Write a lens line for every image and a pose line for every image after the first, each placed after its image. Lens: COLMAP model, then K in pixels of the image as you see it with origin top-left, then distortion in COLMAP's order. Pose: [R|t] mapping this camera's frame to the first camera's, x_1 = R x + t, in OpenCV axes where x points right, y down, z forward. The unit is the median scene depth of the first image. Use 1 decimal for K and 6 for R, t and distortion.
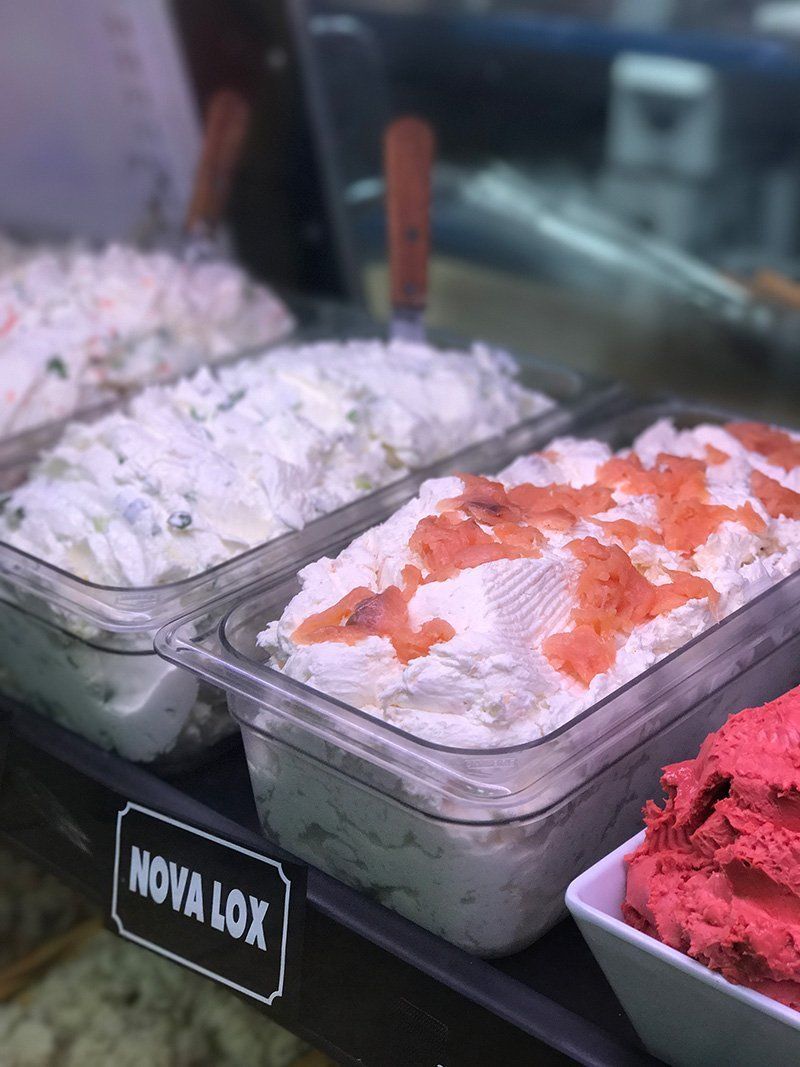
lens RADIAL K [[1677.8, 0, 400.0], [0, 1677.8, 533.5], [0, 0, 1]] dist [0.044787, 0.114830]
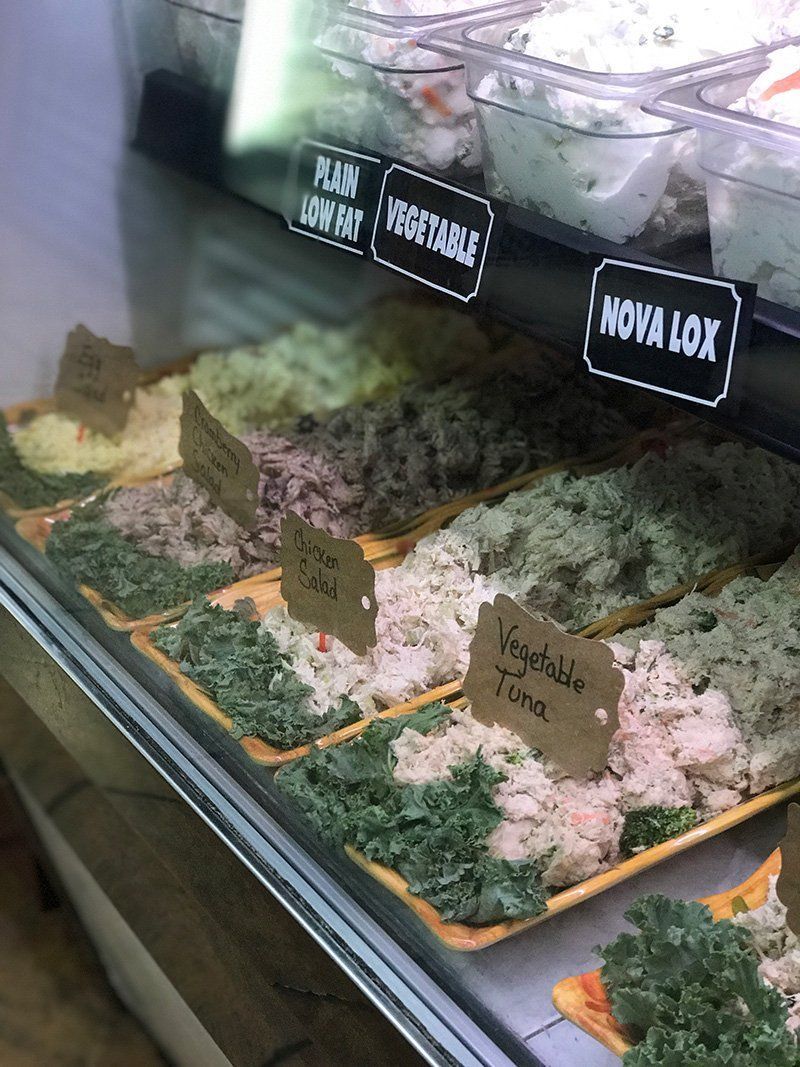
lens RADIAL K [[1677.8, 0, 400.0], [0, 1677.8, 533.5], [0, 0, 1]] dist [0.044787, 0.114830]
pose [[0.969291, 0.079285, -0.232783, -0.008025], [-0.065020, 0.995541, 0.068339, 0.284528], [0.237164, -0.051105, 0.970125, -0.210408]]
